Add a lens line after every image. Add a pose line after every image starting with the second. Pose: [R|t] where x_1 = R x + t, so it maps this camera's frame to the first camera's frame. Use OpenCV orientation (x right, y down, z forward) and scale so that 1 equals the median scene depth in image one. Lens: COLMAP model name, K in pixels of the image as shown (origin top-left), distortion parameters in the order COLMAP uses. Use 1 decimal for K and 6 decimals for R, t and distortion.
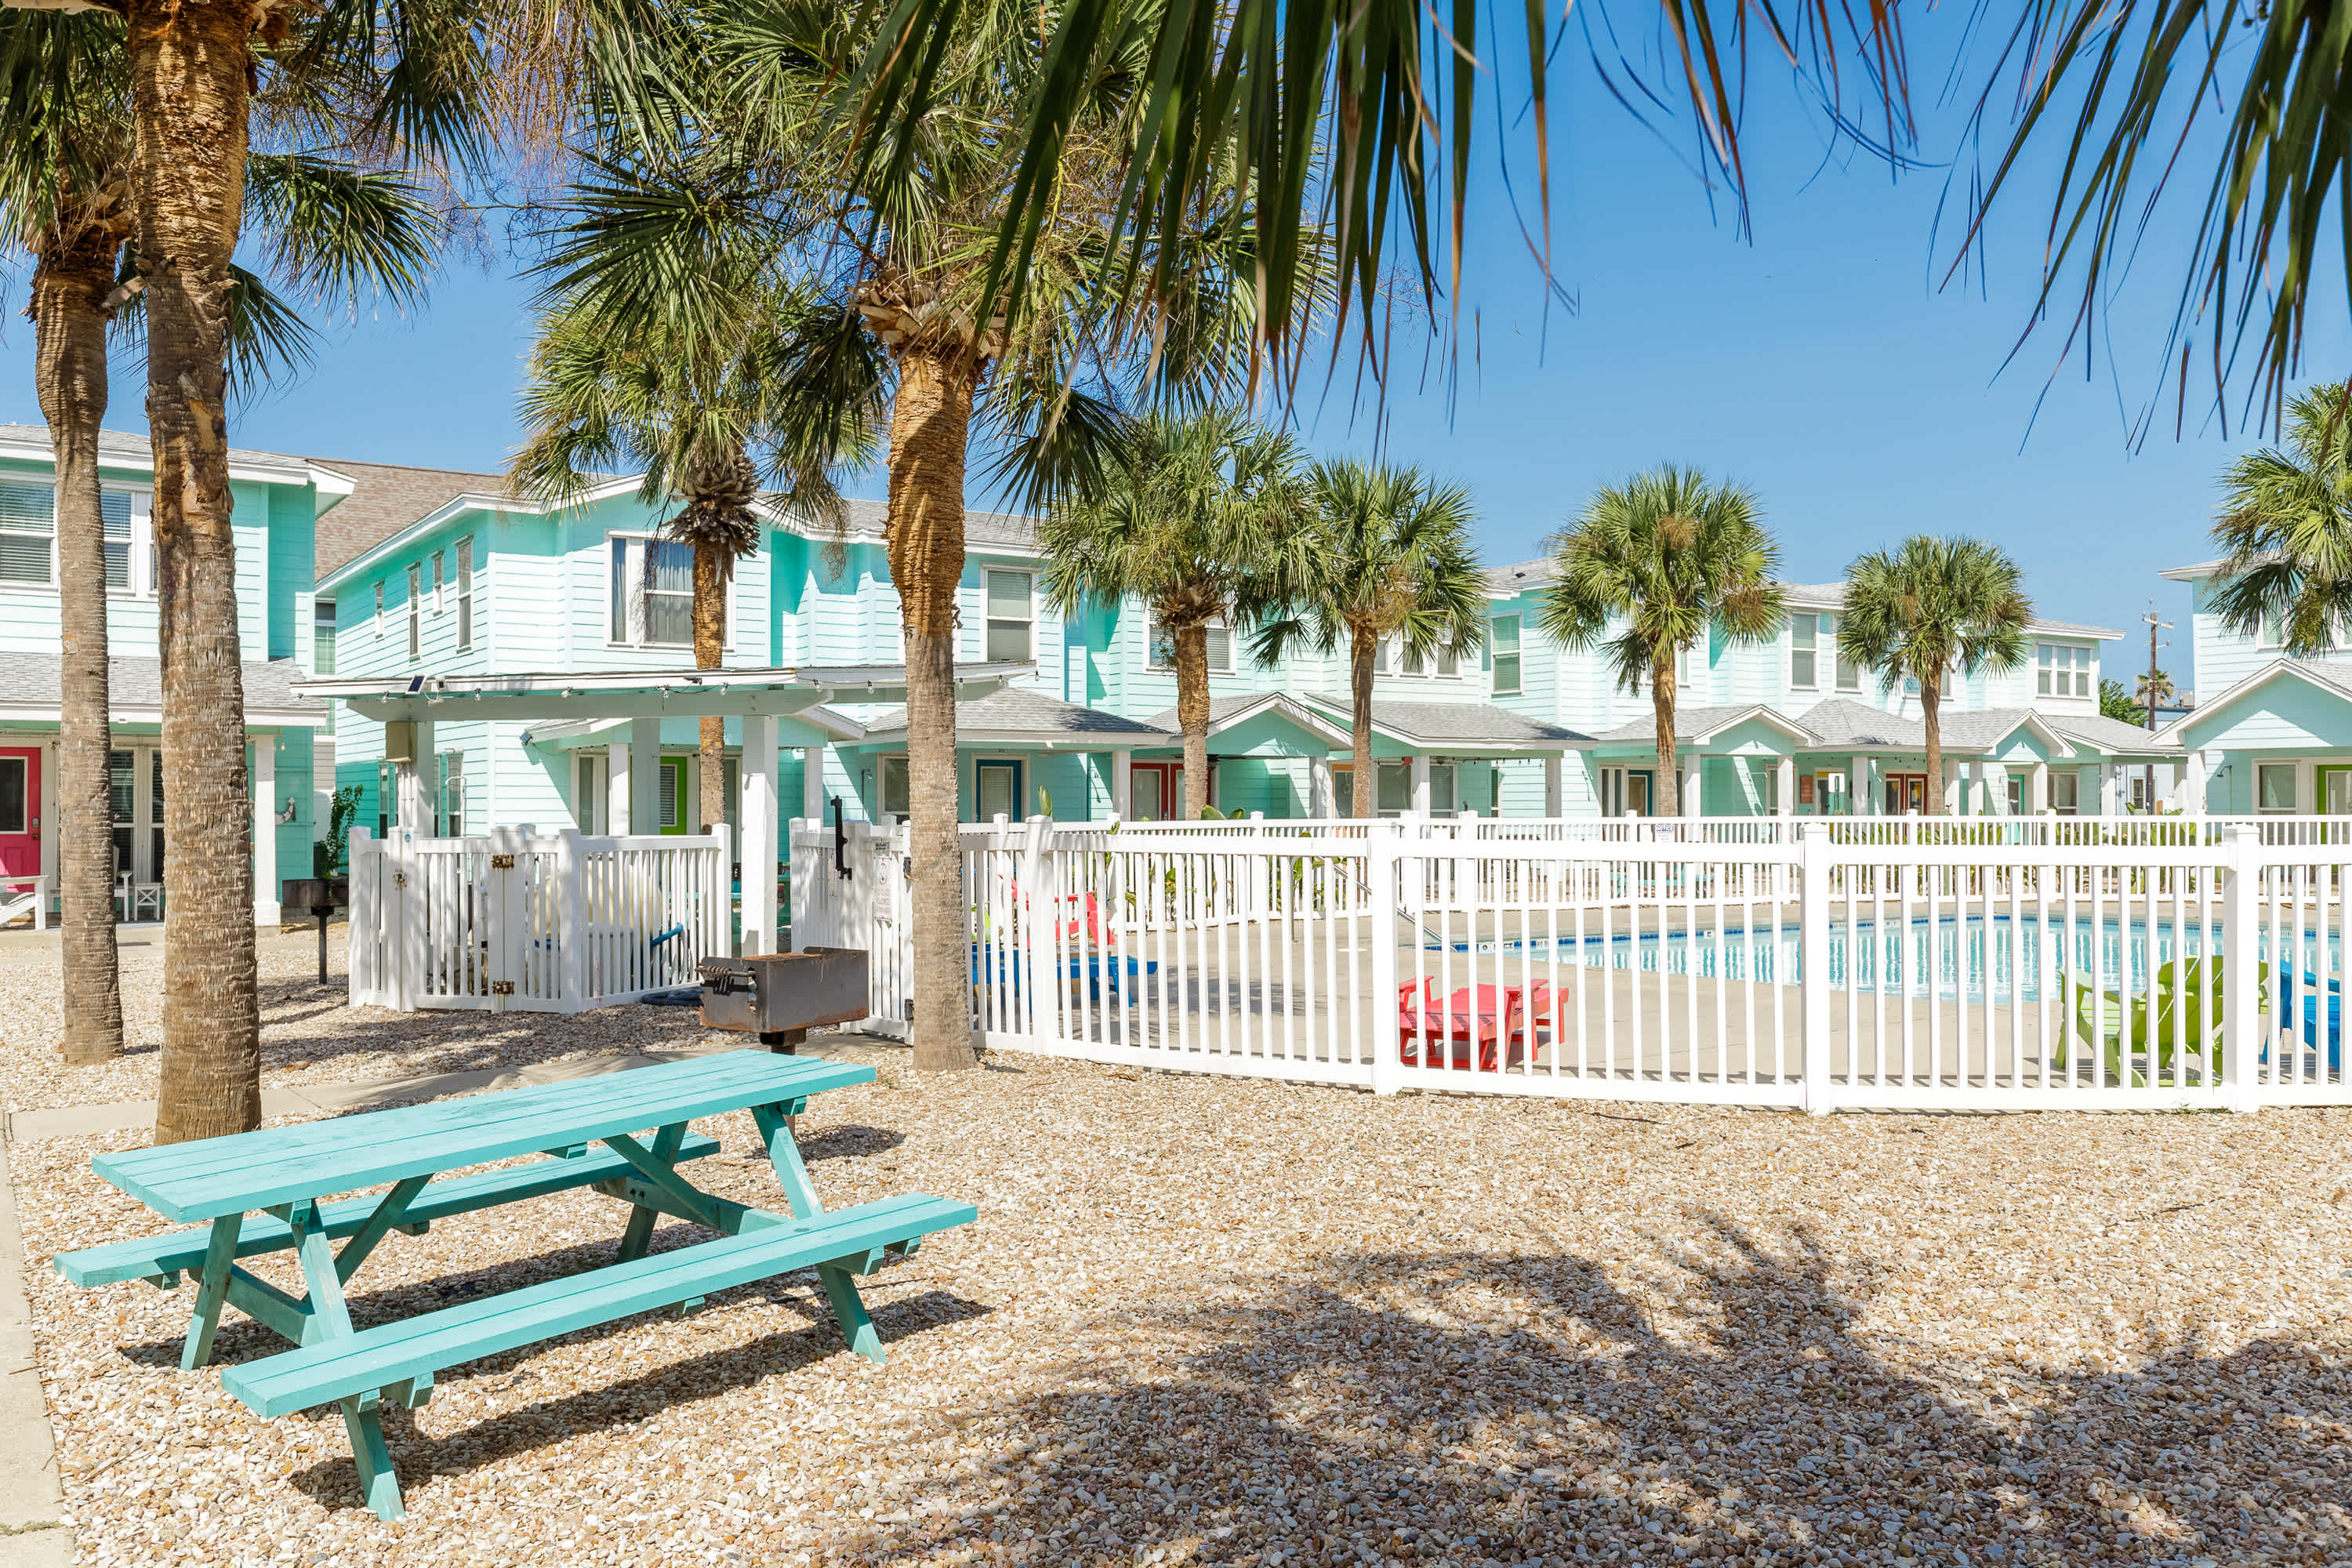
lens RADIAL K [[1883.8, 0, 1173.2], [0, 1883.8, 790.4], [0, 0, 1]] dist [0.003042, -0.000034]
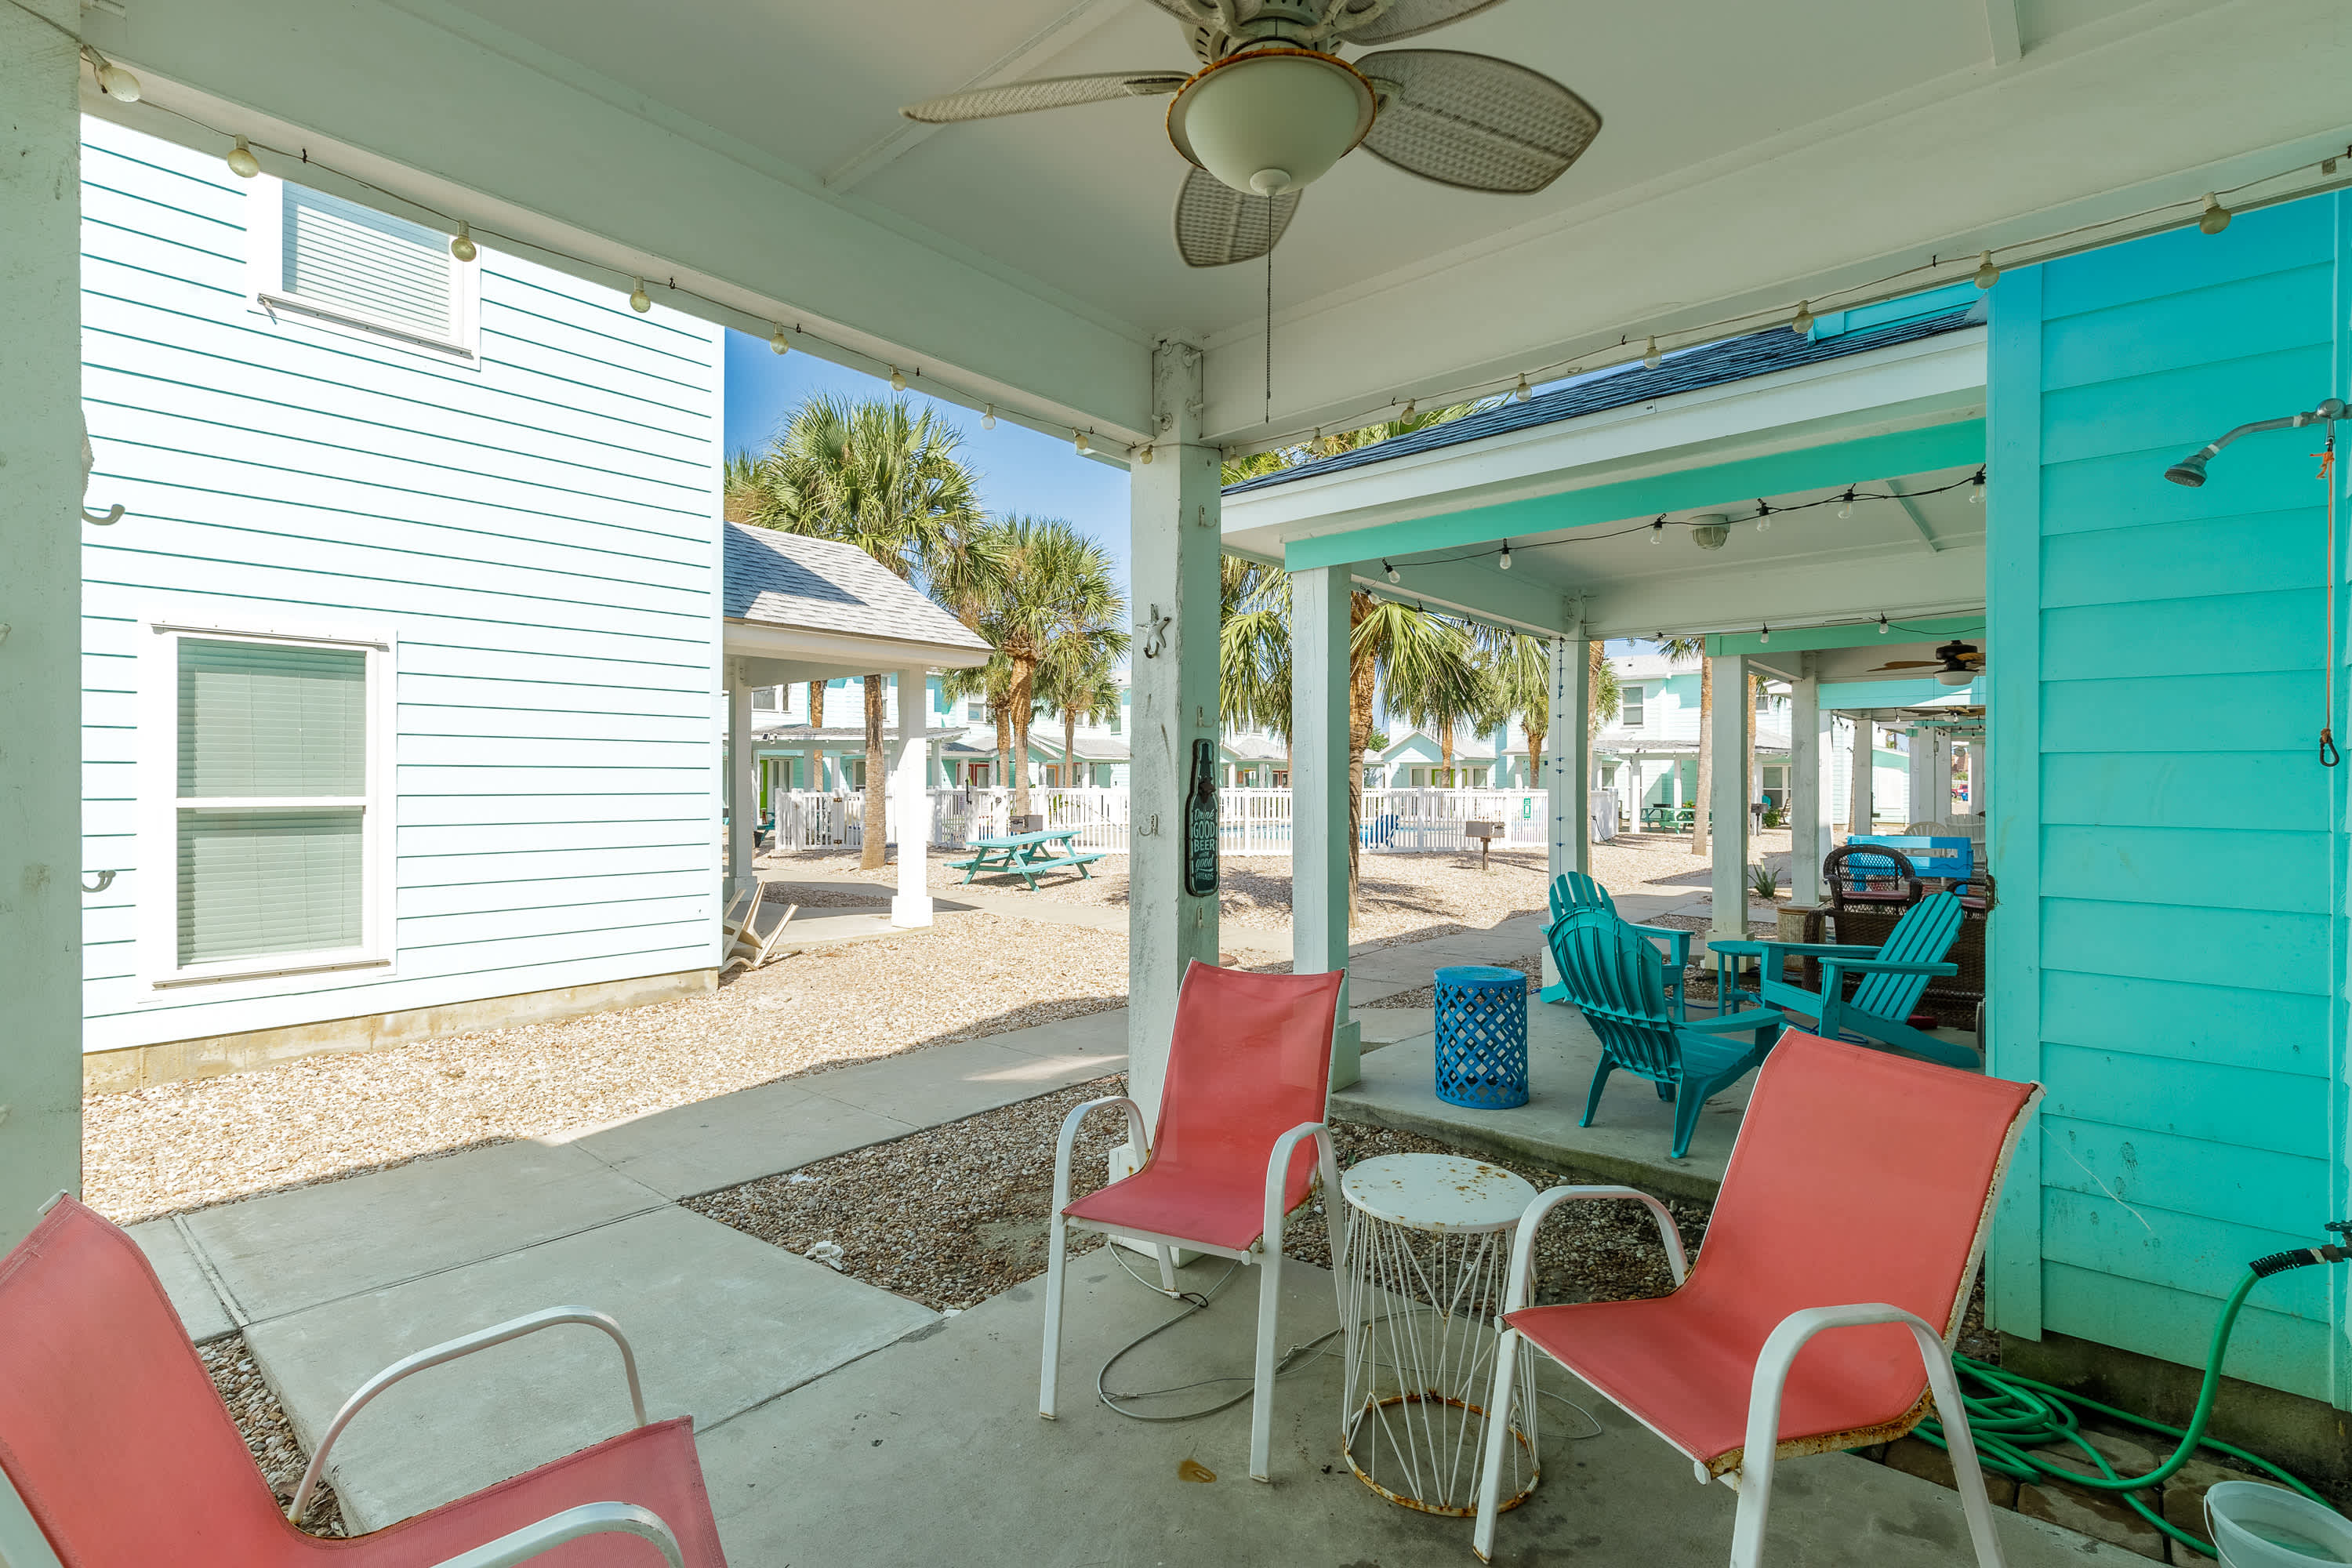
lens RADIAL K [[1064.5, 0, 1176.0], [0, 1064.5, 779.5], [0, 0, 1]] dist [0.000042, 0.000000]
pose [[0.963307, 0.006159, 0.268332, -0.121589], [-0.007142, 0.999971, 0.002690, -0.001167], [-0.268308, -0.004508, 0.963323, -0.320481]]
